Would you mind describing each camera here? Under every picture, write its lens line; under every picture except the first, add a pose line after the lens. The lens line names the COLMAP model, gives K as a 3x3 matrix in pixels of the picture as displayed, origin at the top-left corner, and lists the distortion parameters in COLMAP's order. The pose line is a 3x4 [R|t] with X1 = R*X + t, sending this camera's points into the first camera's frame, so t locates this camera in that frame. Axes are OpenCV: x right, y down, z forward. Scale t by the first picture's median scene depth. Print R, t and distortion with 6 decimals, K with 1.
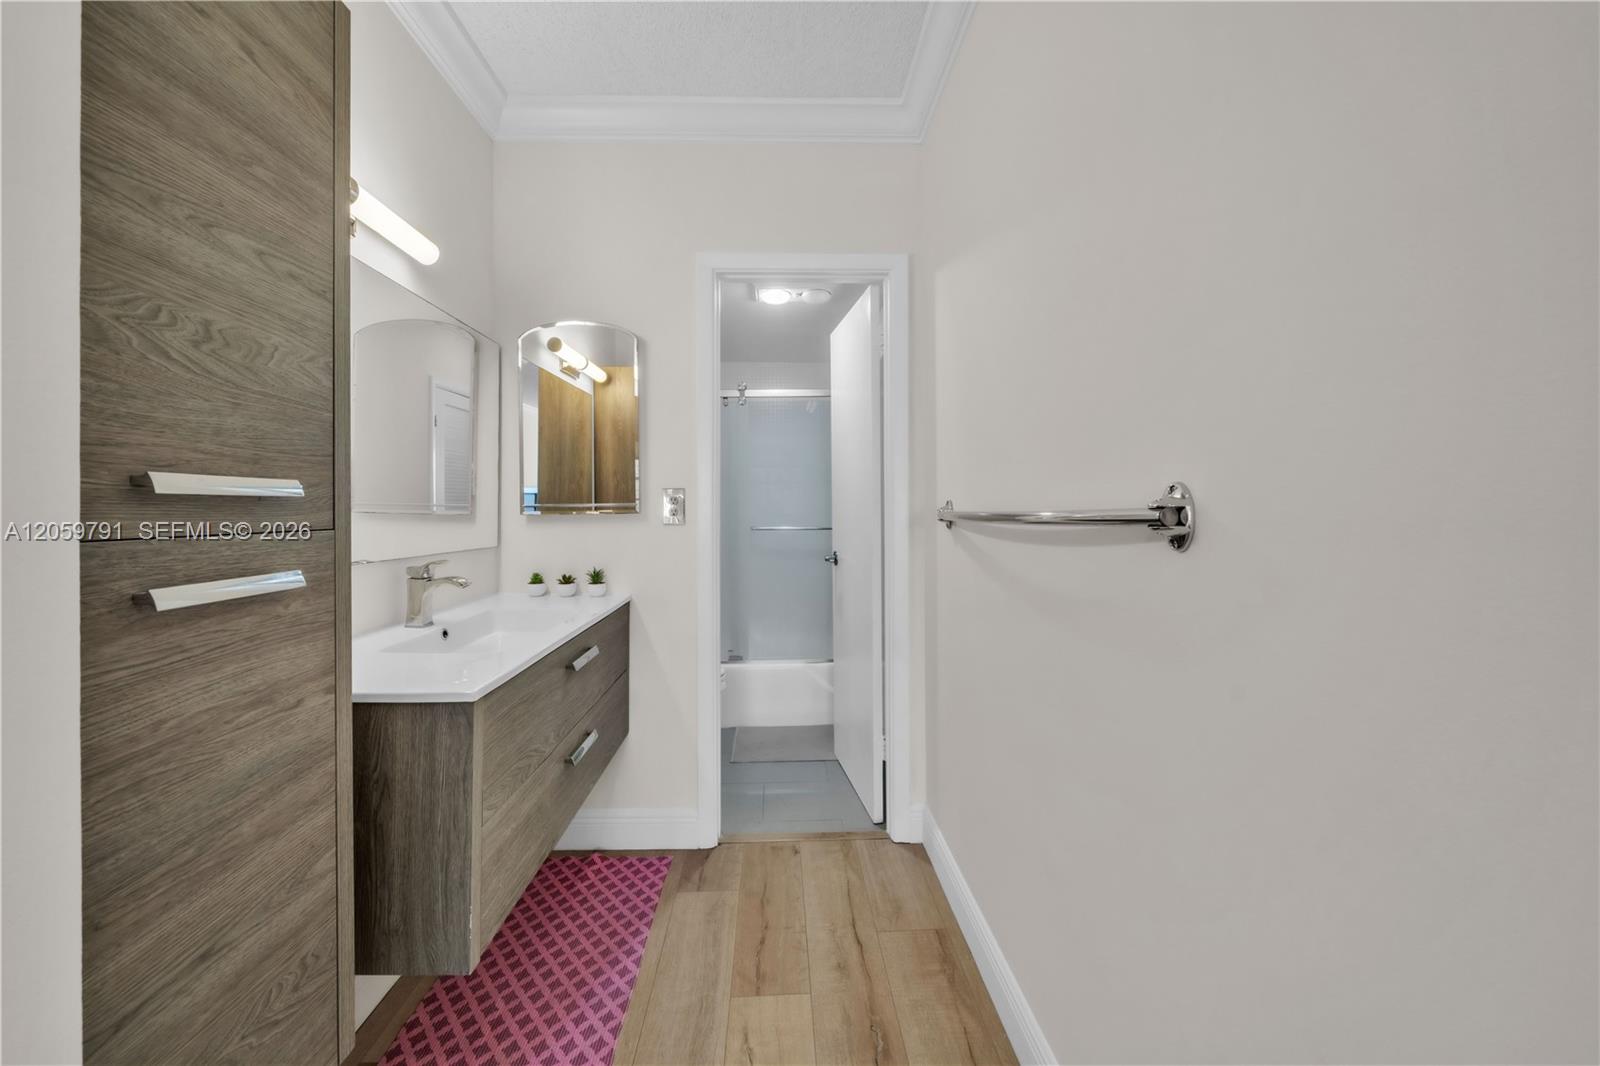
lens RADIAL K [[567.5, 0, 798.1], [0, 567.5, 505.0], [0, 0, 1]] dist [-0.008073, 0.001029]
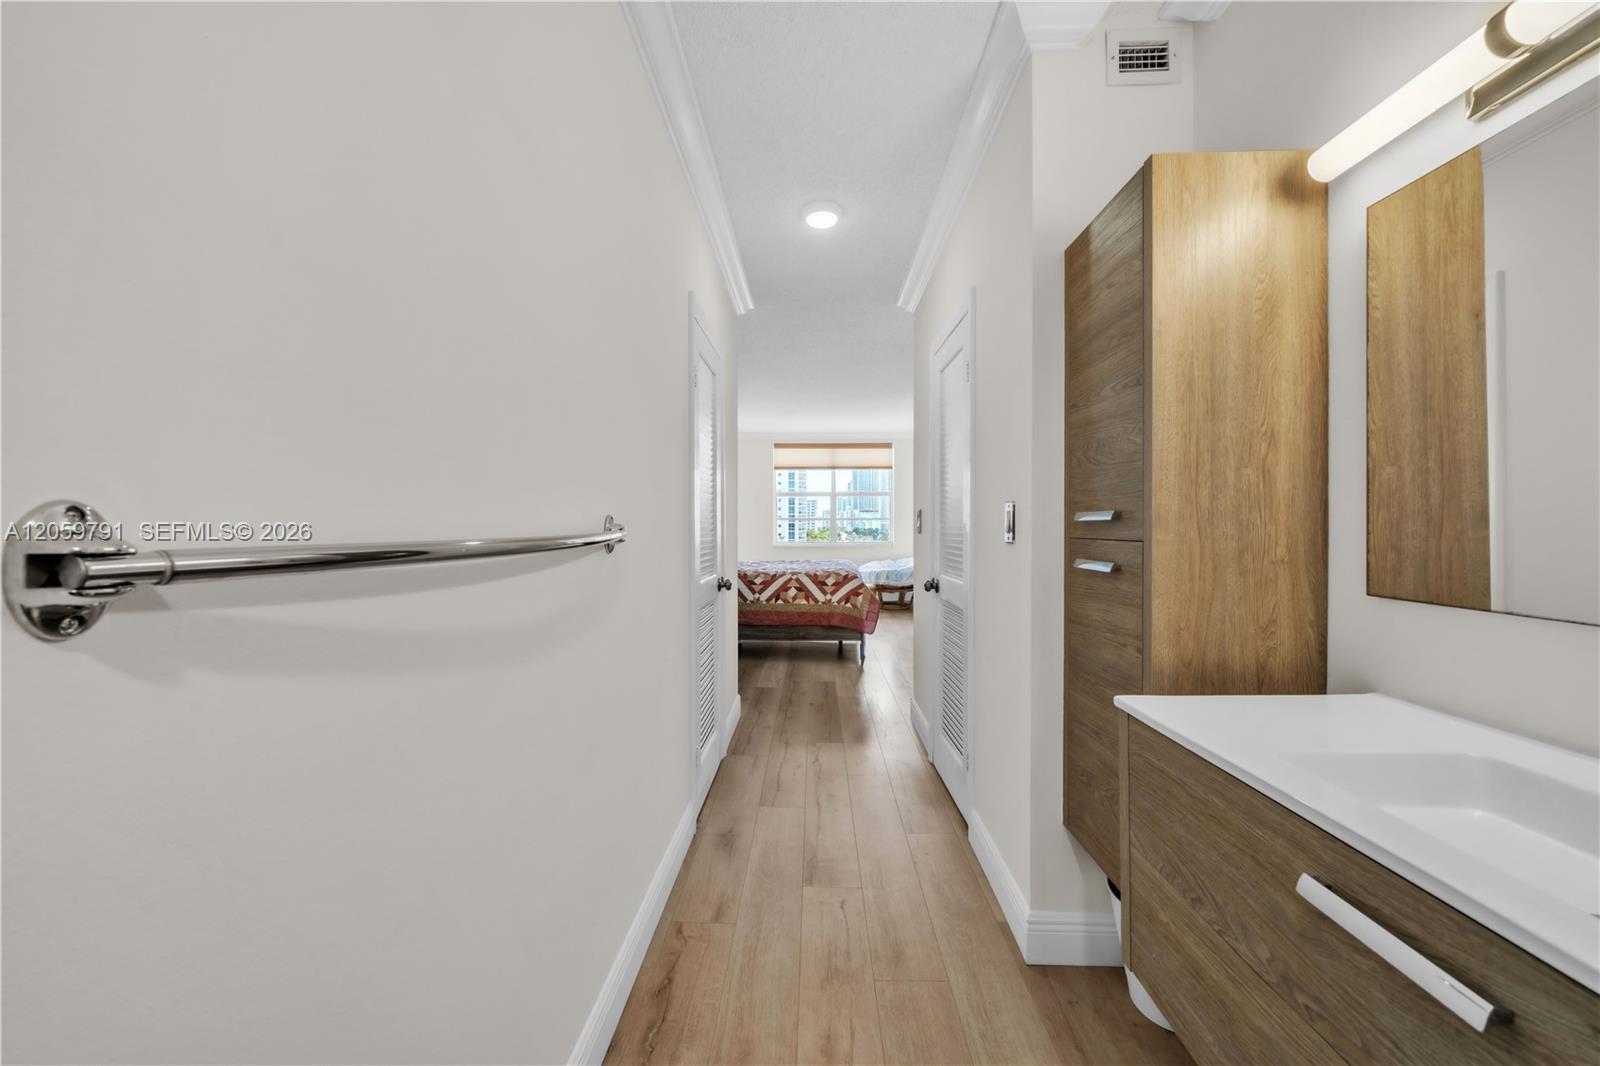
lens RADIAL K [[567.5, 0, 798.2], [0, 567.5, 529.3], [0, 0, 1]] dist [-0.008073, 0.001029]
pose [[-0.997470, 0.005657, 0.070869, -0.061748], [0.005809, 0.999981, 0.001933, 0.004903], [-0.070856, 0.002339, -0.997484, 3.045793]]
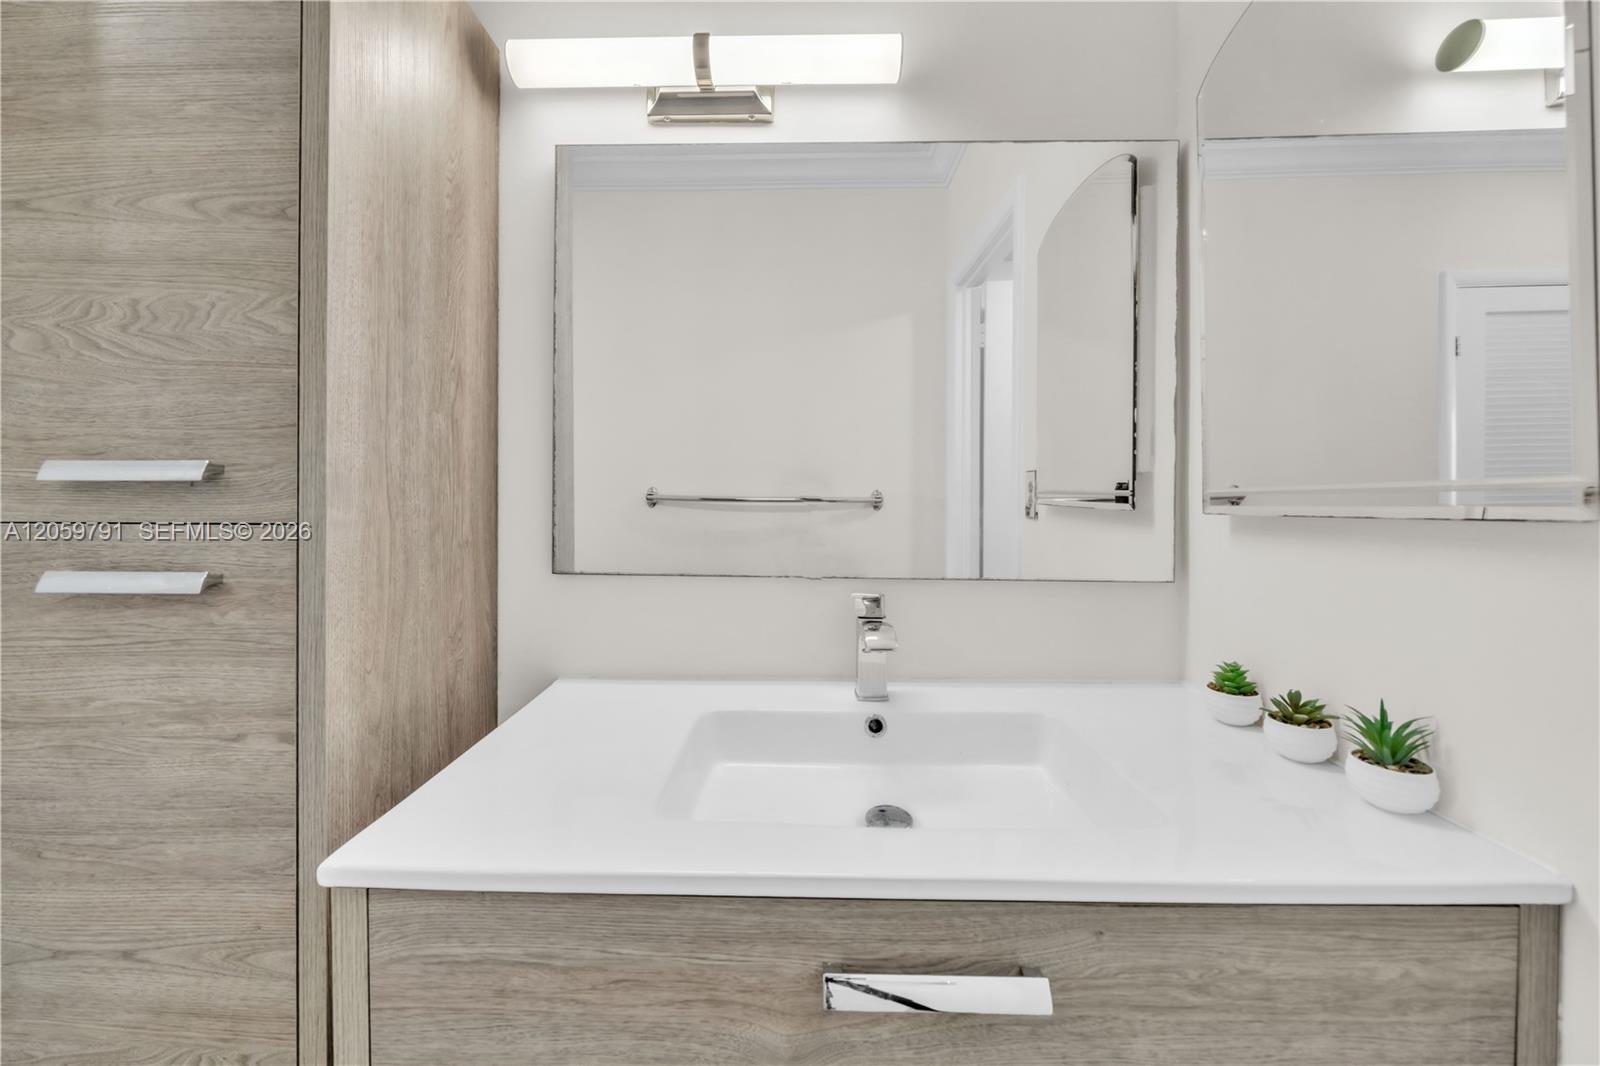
lens RADIAL K [[567.5, 0, 810.6], [0, 567.5, 500.0], [0, 0, 1]] dist [-0.008073, 0.001029]
pose [[-0.063736, 0.003755, -0.997960, -0.154250], [0.000533, 0.999993, 0.003729, 0.010776], [0.997967, -0.000294, -0.063738, 2.098269]]
